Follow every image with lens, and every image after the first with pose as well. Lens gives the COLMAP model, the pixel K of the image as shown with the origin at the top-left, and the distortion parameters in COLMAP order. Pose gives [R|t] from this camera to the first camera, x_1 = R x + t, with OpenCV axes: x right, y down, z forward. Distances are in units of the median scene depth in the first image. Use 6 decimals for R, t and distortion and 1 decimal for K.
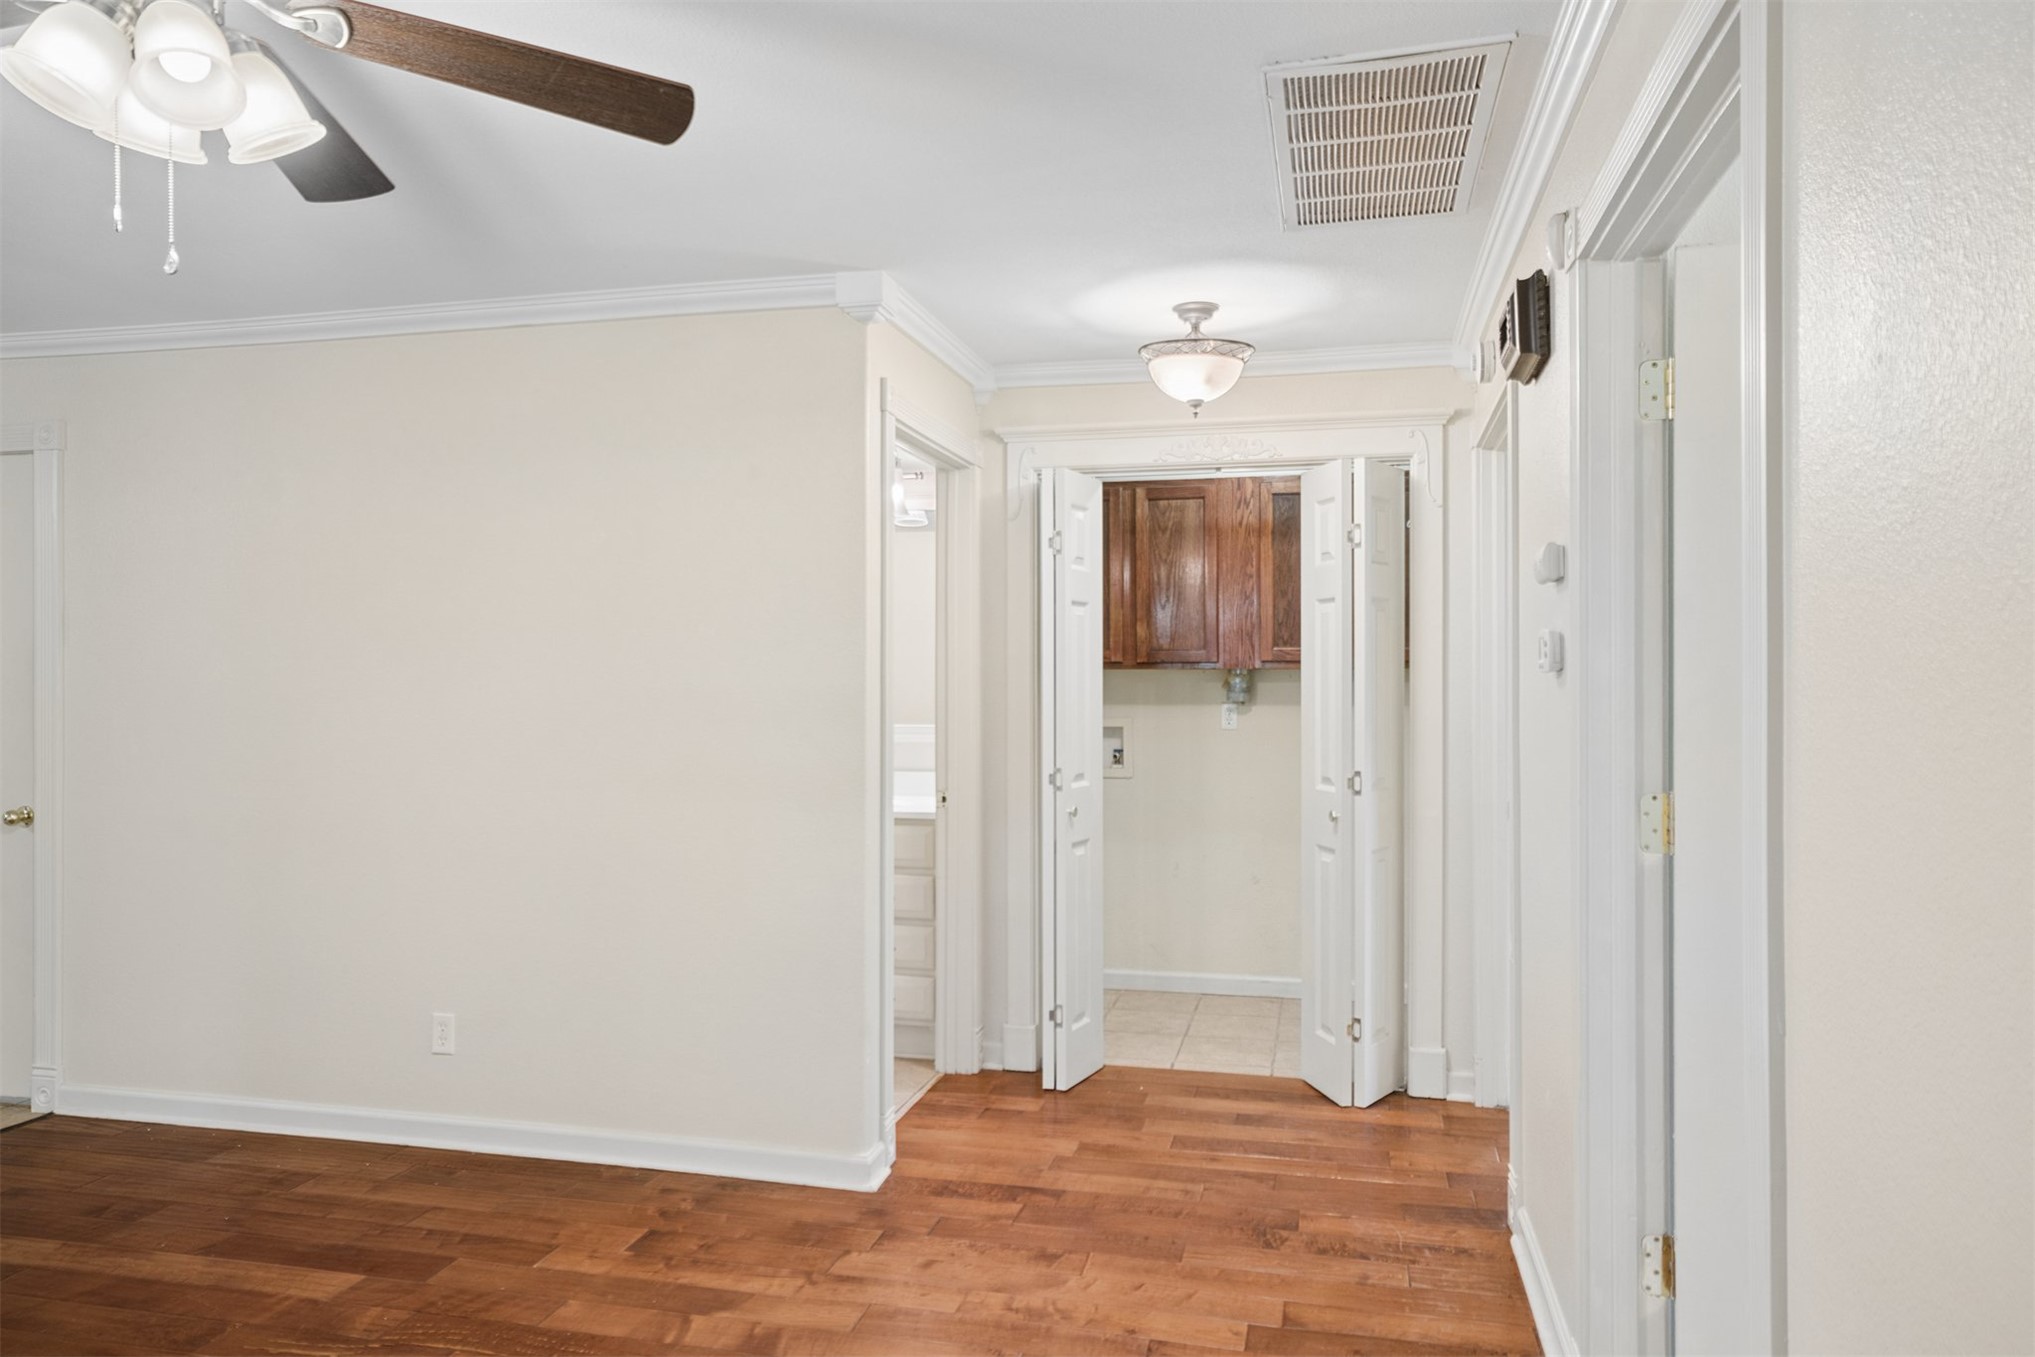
lens RADIAL K [[1315.9, 0, 1021.2], [0, 1315.9, 673.2], [0, 0, 1]] dist [-0.021130, 0.031175]
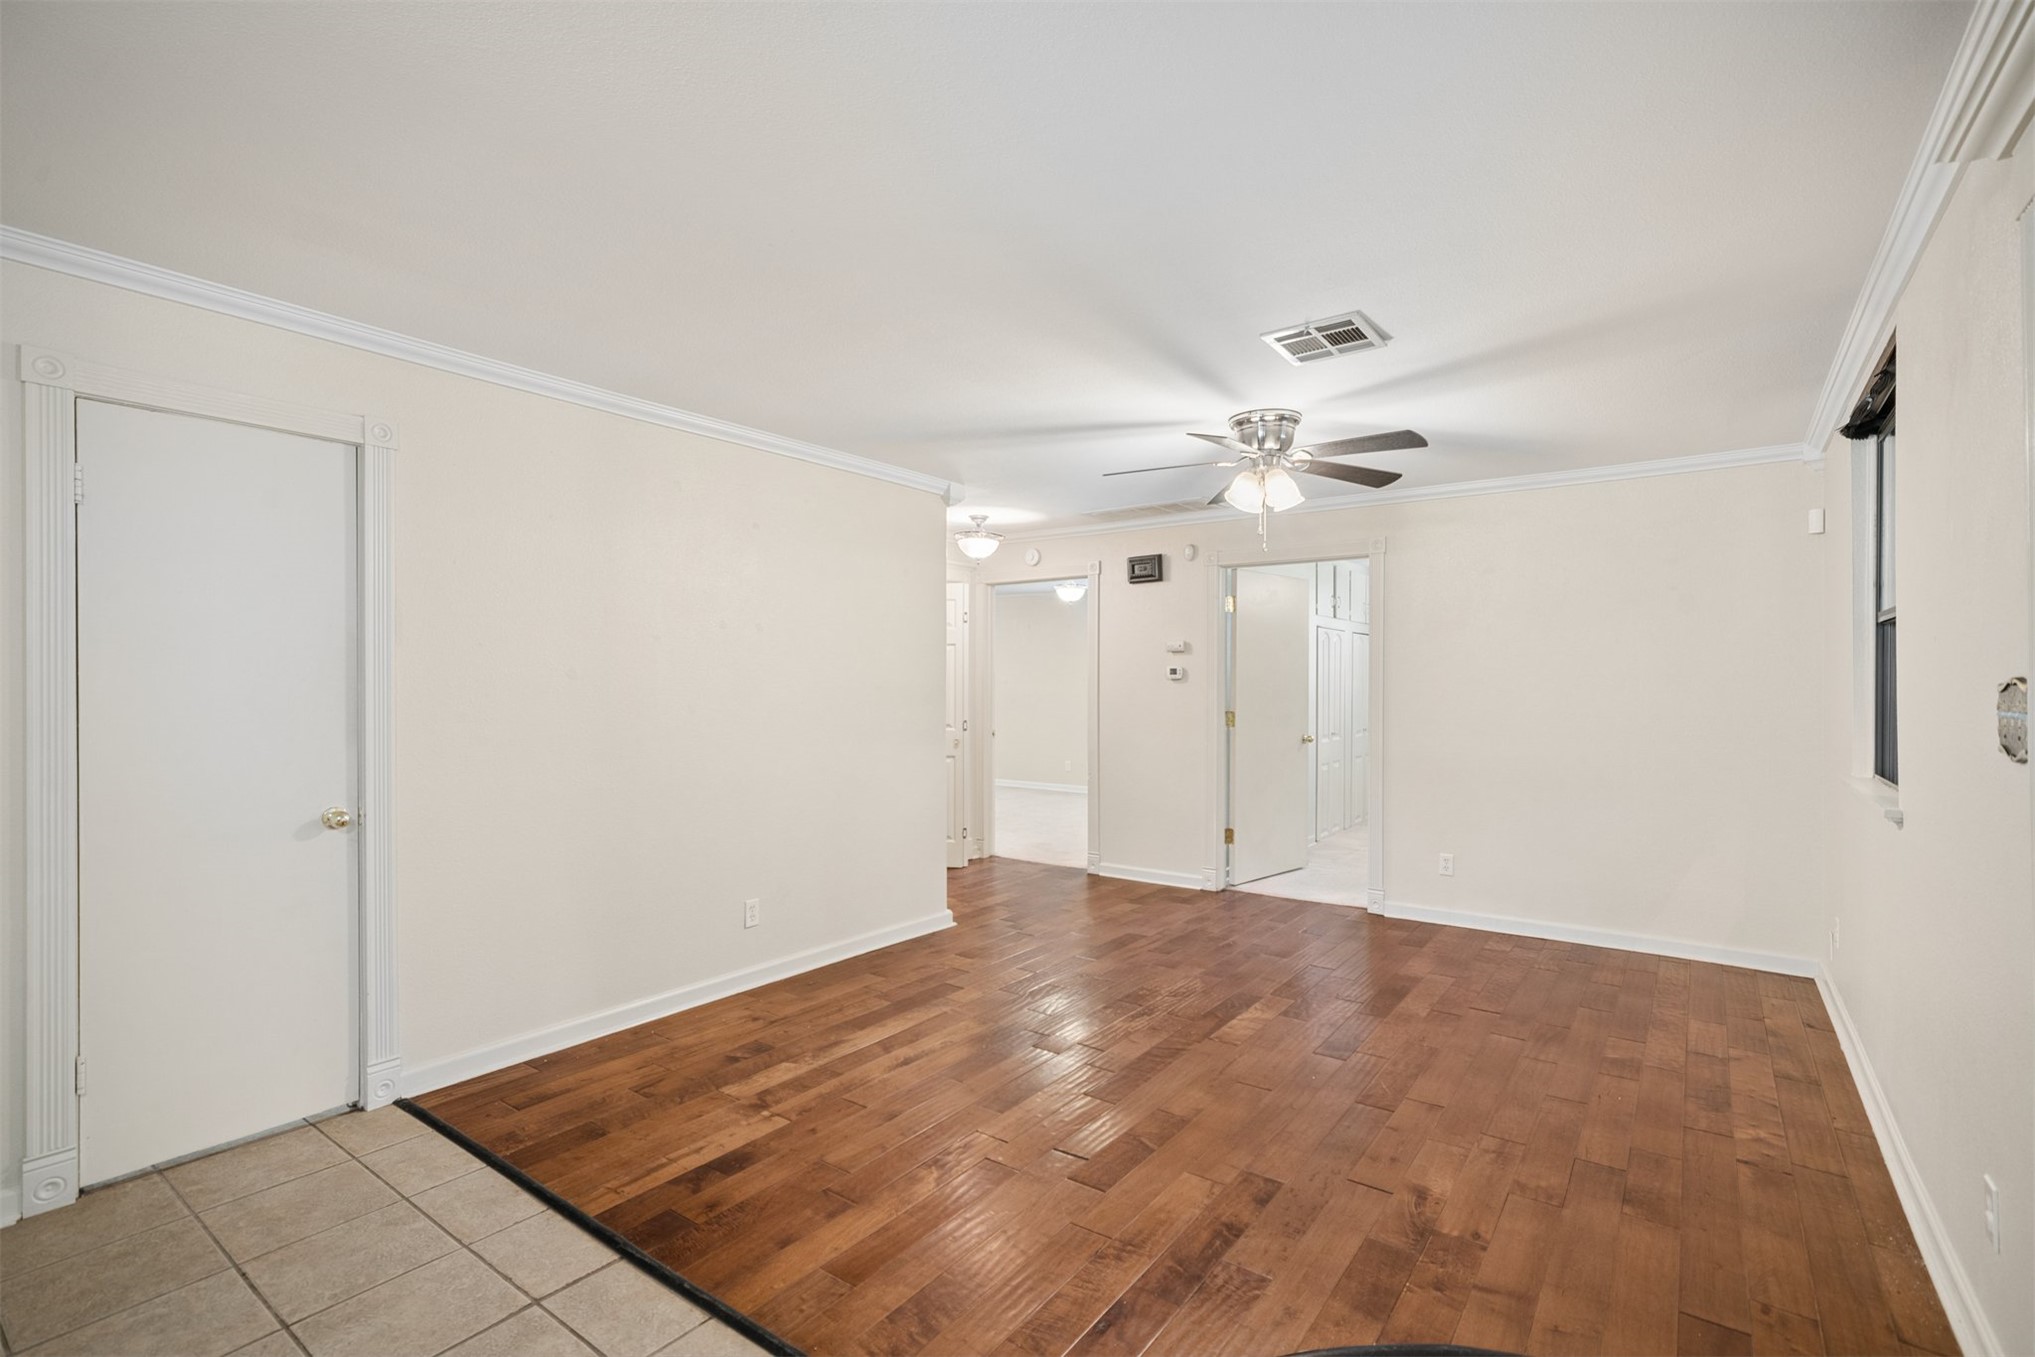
lens RADIAL K [[939.4, 0, 1026.6], [0, 939.4, 686.3], [0, 0, 1]] dist [-0.009265, 0.000600]
pose [[0.377842, -0.000348, 0.925870, -1.412832], [-0.009838, 0.999942, 0.004391, 0.005917], [-0.925818, -0.010767, 0.377817, 0.322800]]
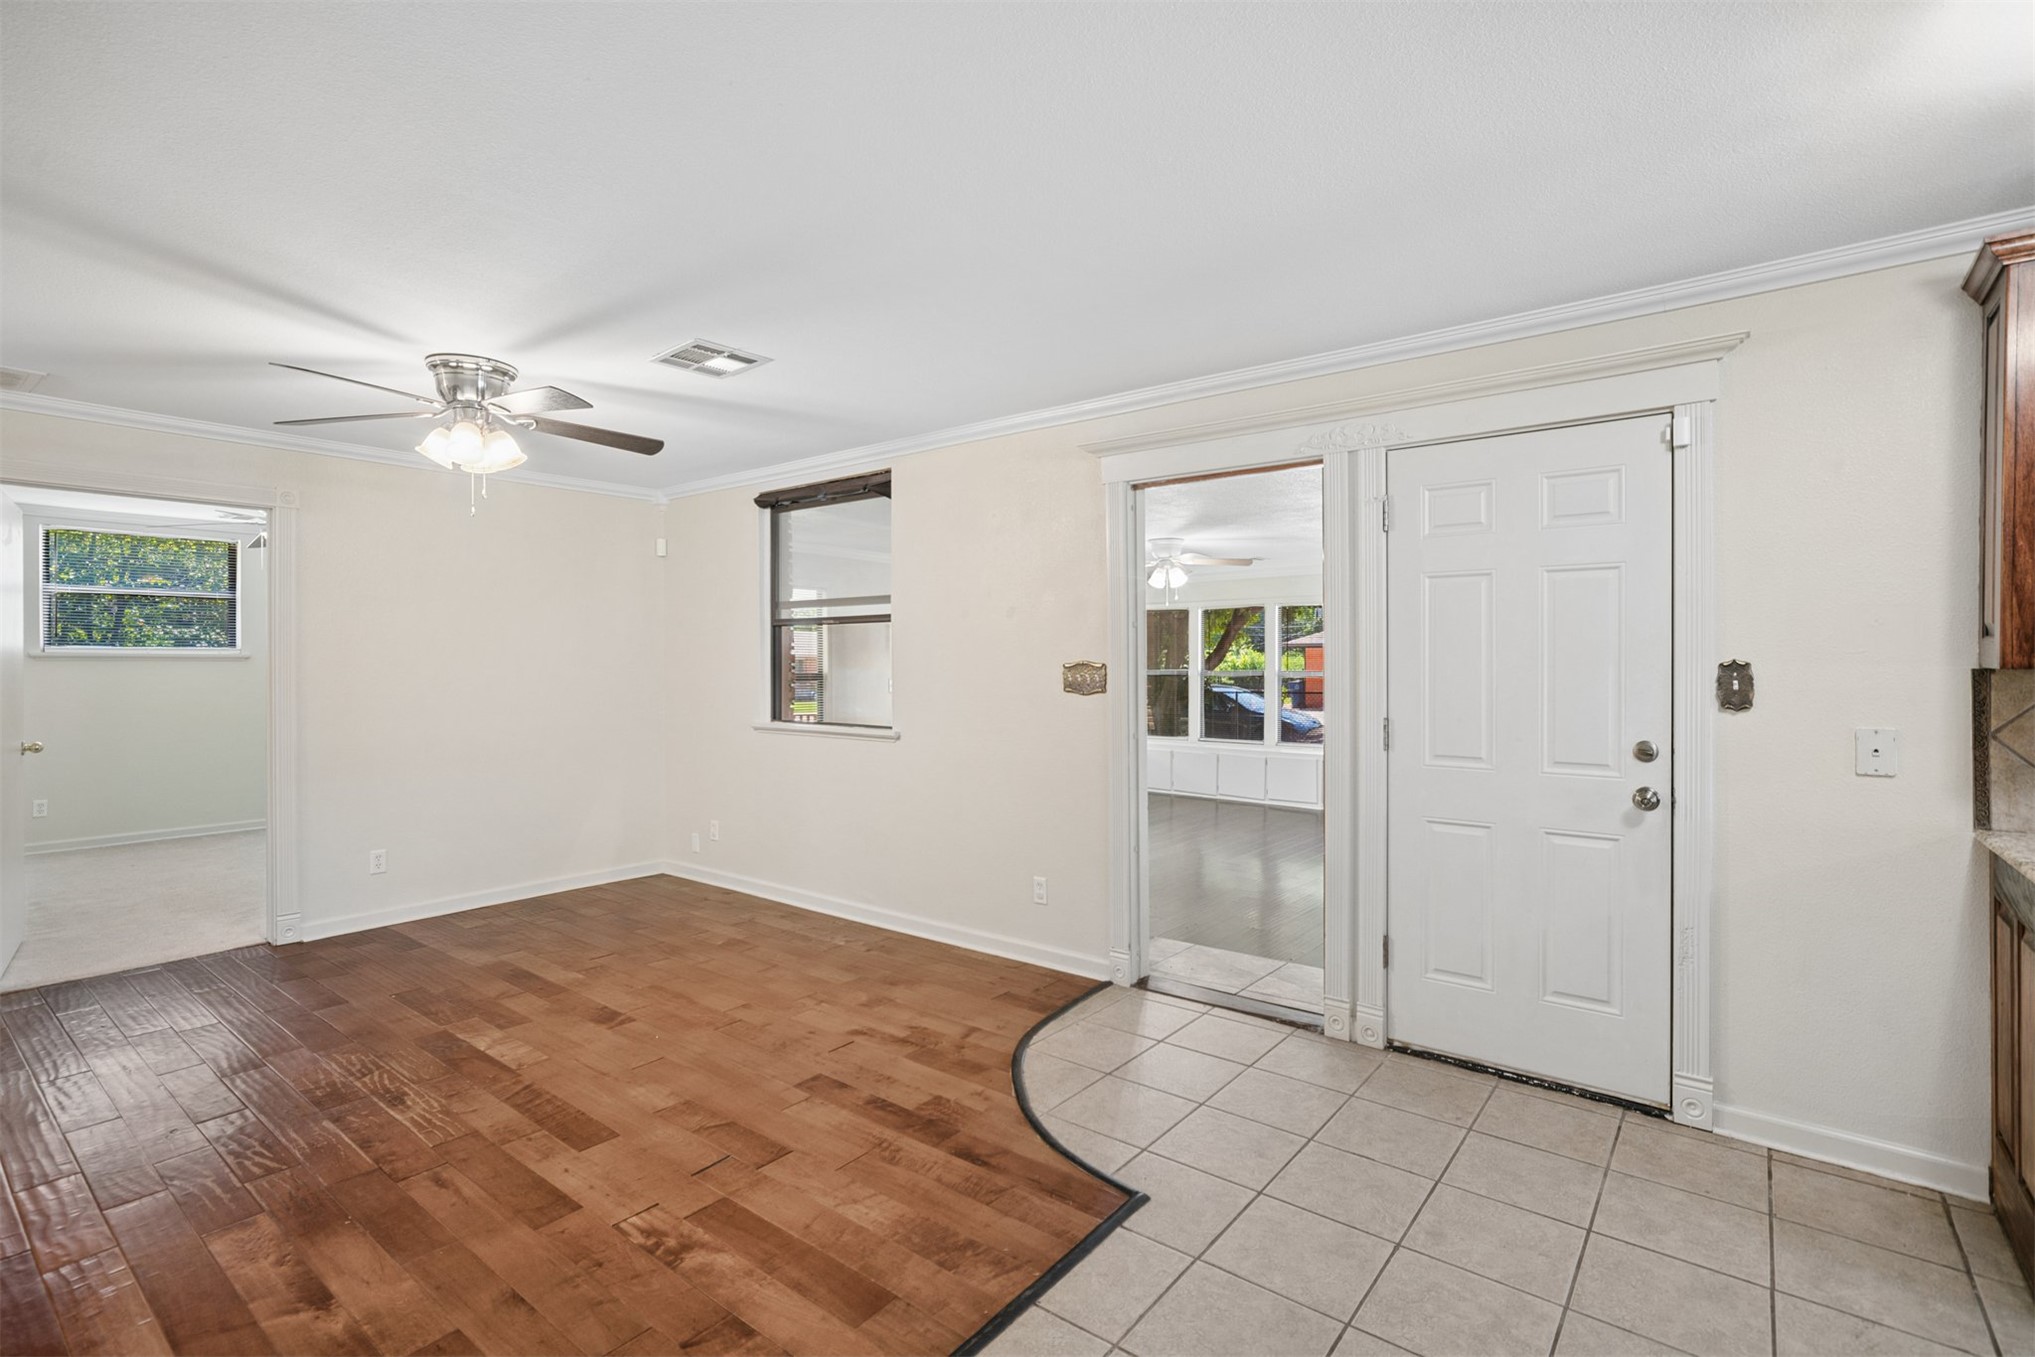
lens RADIAL K [[939.4, 0, 1026.6], [0, 939.4, 686.3], [0, 0, 1]] dist [-0.009265, 0.000600]
pose [[-0.912621, -0.006524, 0.408754, -1.212640], [0.002078, 0.999786, 0.020597, 0.004785], [-0.408801, 0.019646, -0.912412, 1.112223]]
